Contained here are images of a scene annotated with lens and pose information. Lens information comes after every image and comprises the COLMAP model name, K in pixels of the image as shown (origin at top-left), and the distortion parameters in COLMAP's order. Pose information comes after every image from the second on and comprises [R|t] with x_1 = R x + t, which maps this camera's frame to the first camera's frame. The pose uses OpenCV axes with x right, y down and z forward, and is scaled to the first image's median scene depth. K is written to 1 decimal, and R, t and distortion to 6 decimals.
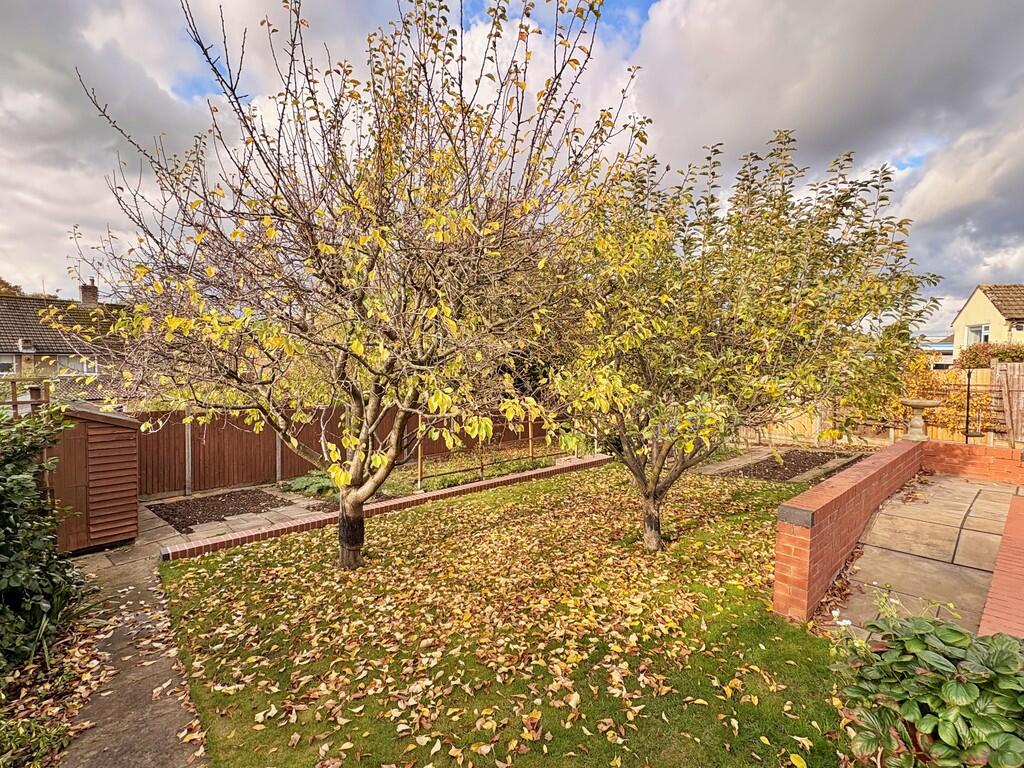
lens RADIAL K [[472.8, 0, 514.6], [0, 472.8, 400.7], [0, 0, 1]] dist [0.016532, 0.000533]
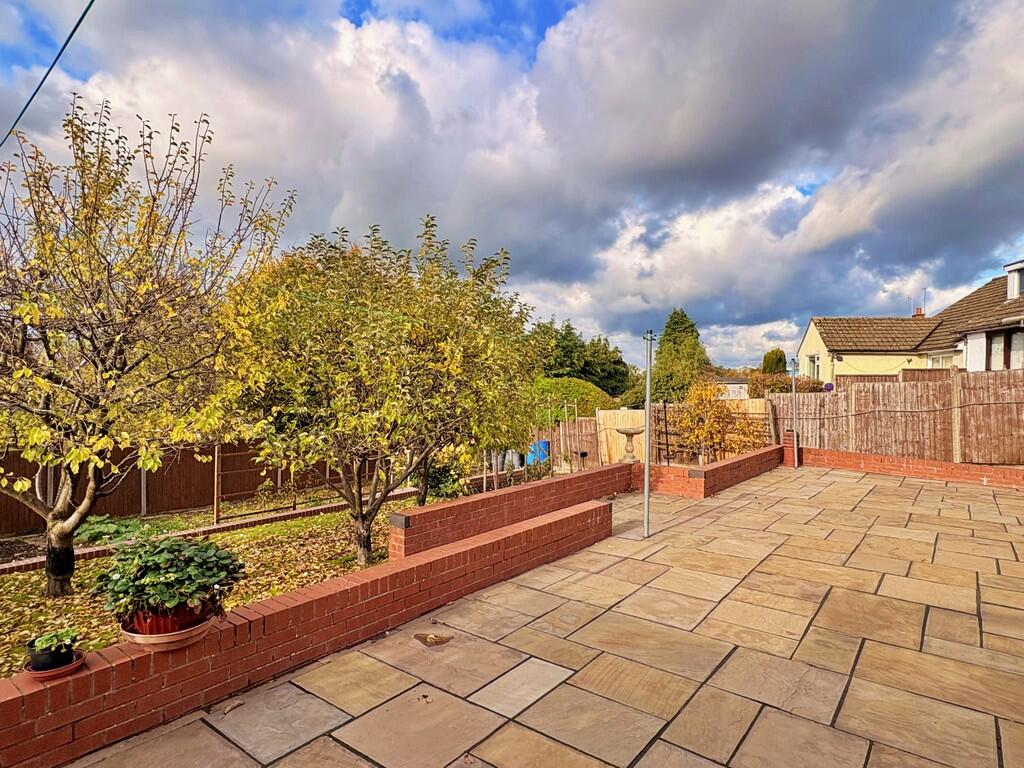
lens RADIAL K [[575.0, 0, 546.7], [0, 575.0, 386.1], [0, 0, 1]] dist [0.016796, 0.000309]
pose [[0.989787, -0.006559, 0.142406, 0.201481], [0.018041, 0.996673, -0.079487, 0.001393], [-0.141410, 0.081245, 0.986612, -0.174500]]
